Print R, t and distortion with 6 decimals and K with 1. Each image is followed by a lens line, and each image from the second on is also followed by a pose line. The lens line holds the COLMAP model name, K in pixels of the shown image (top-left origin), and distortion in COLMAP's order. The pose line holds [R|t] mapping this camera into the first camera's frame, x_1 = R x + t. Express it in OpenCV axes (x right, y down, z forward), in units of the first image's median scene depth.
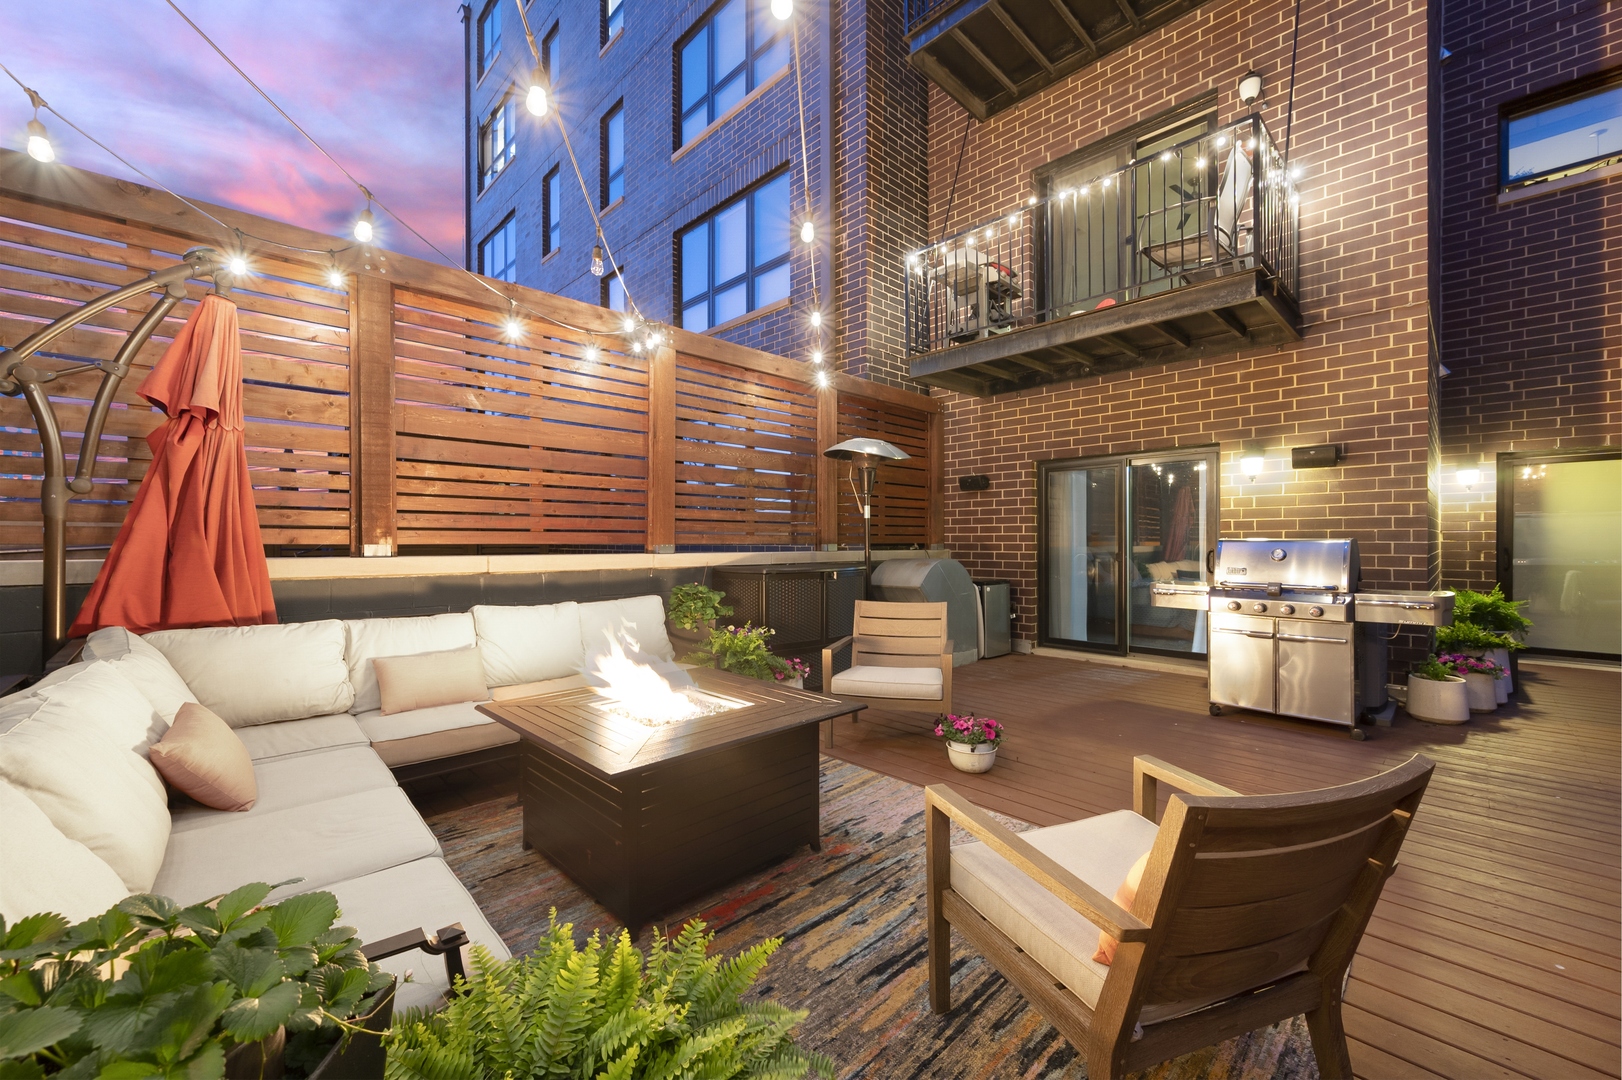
lens RADIAL K [[643.8, 0, 811.0], [0, 643.8, 540.0], [0, 0, 1]] dist [-0.000156, -0.000110]
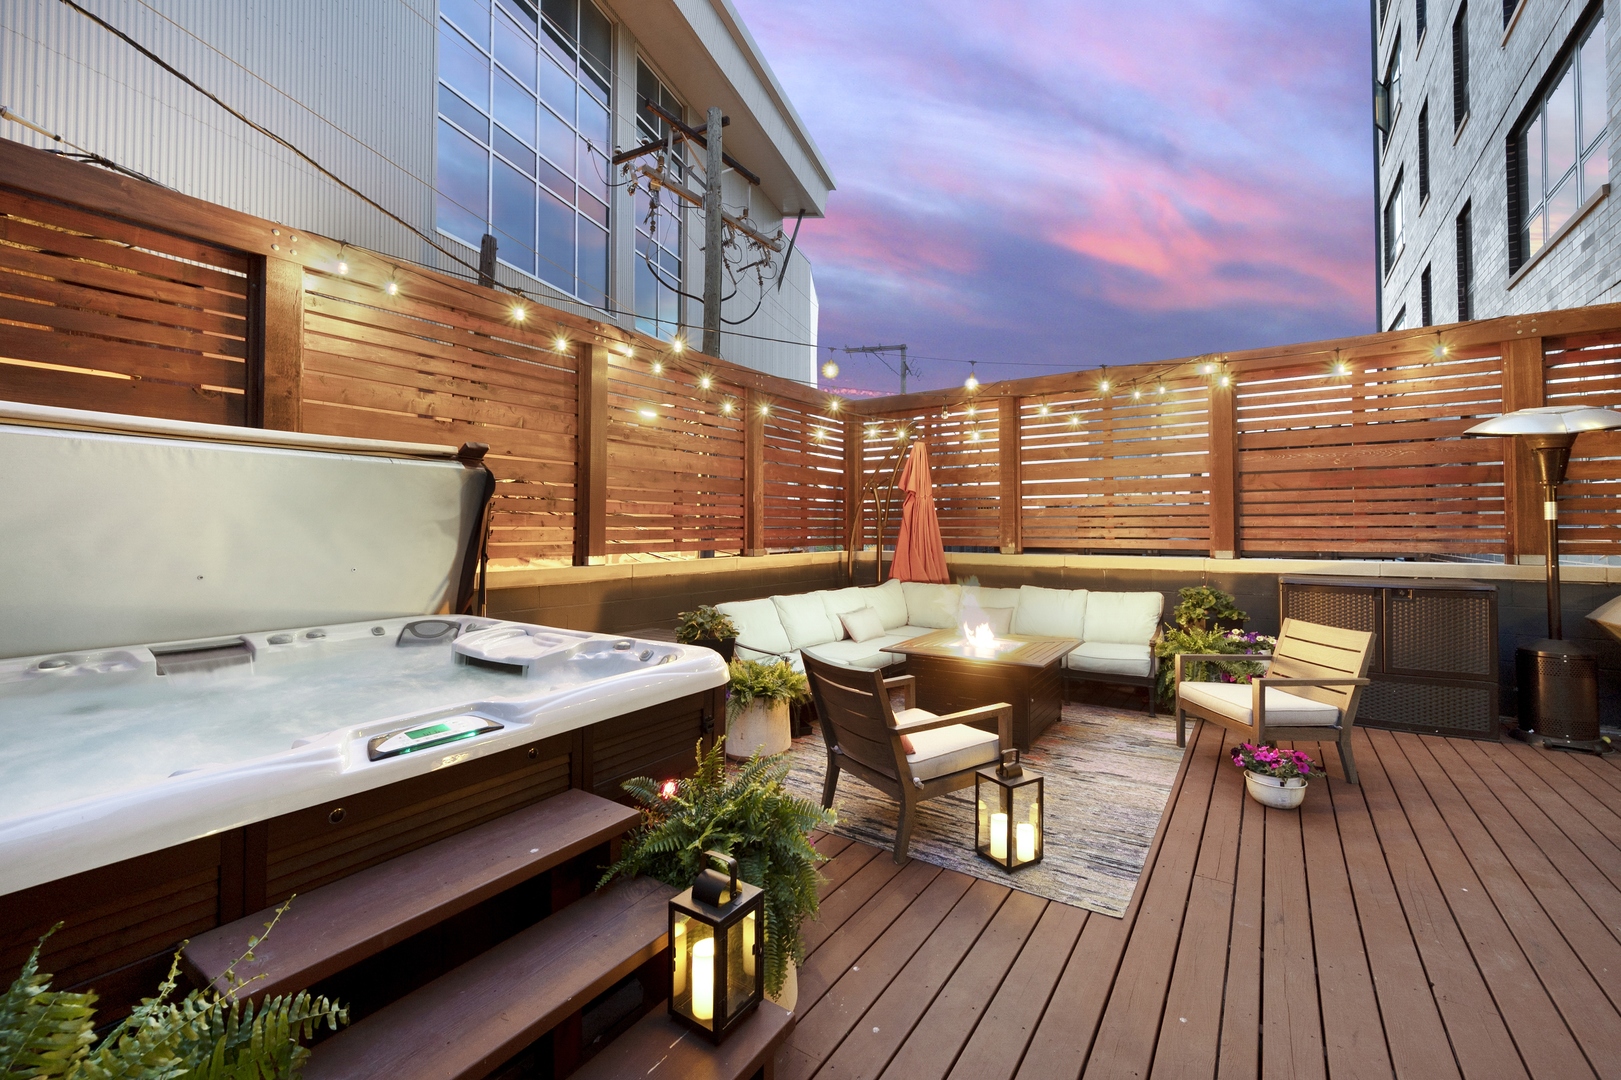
lens RADIAL K [[661.3, 0, 830.3], [0, 661.3, 519.4], [0, 0, 1]] dist [-0.002086, -0.000576]
pose [[0.213522, -0.012793, -0.976854, 1.415077], [0.004964, 0.999916, -0.012010, -0.070745], [0.976926, -0.002285, 0.213568, 0.175543]]
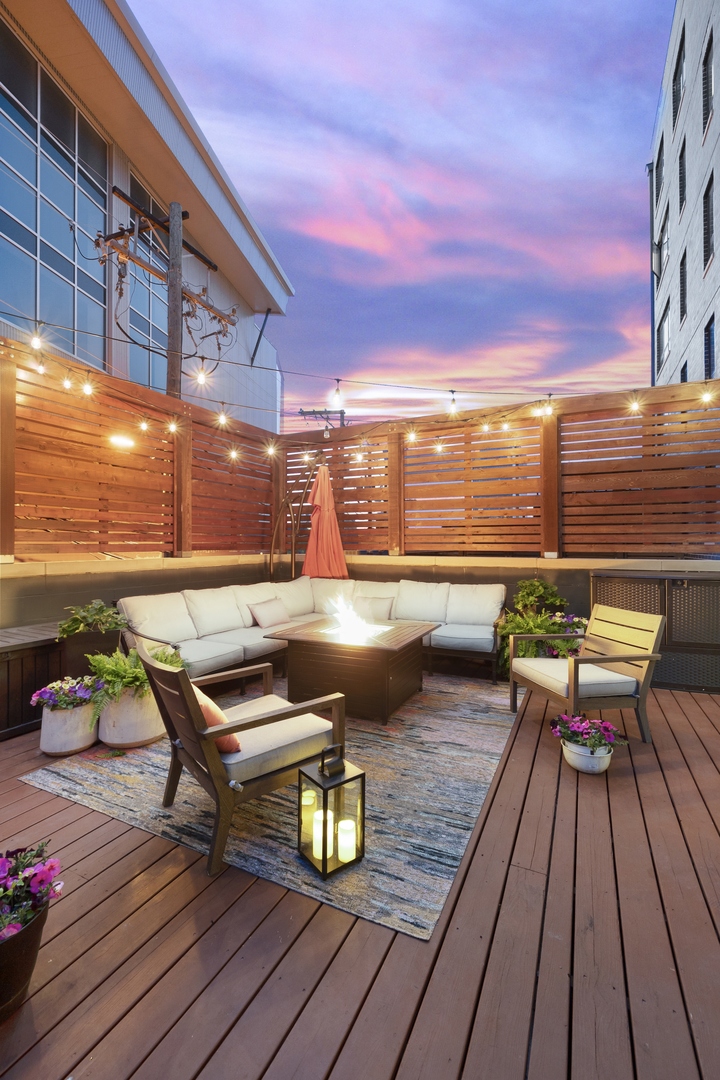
lens RADIAL K [[451.3, 0, 360.0], [0, 451.3, 540.0], [0, 0, 1]] dist [0.001263, -0.000335]
pose [[0.334071, -0.006409, -0.942526, 1.122004], [0.002840, 0.999979, -0.005793, -0.029905], [0.942544, -0.000742, 0.334082, 0.482453]]
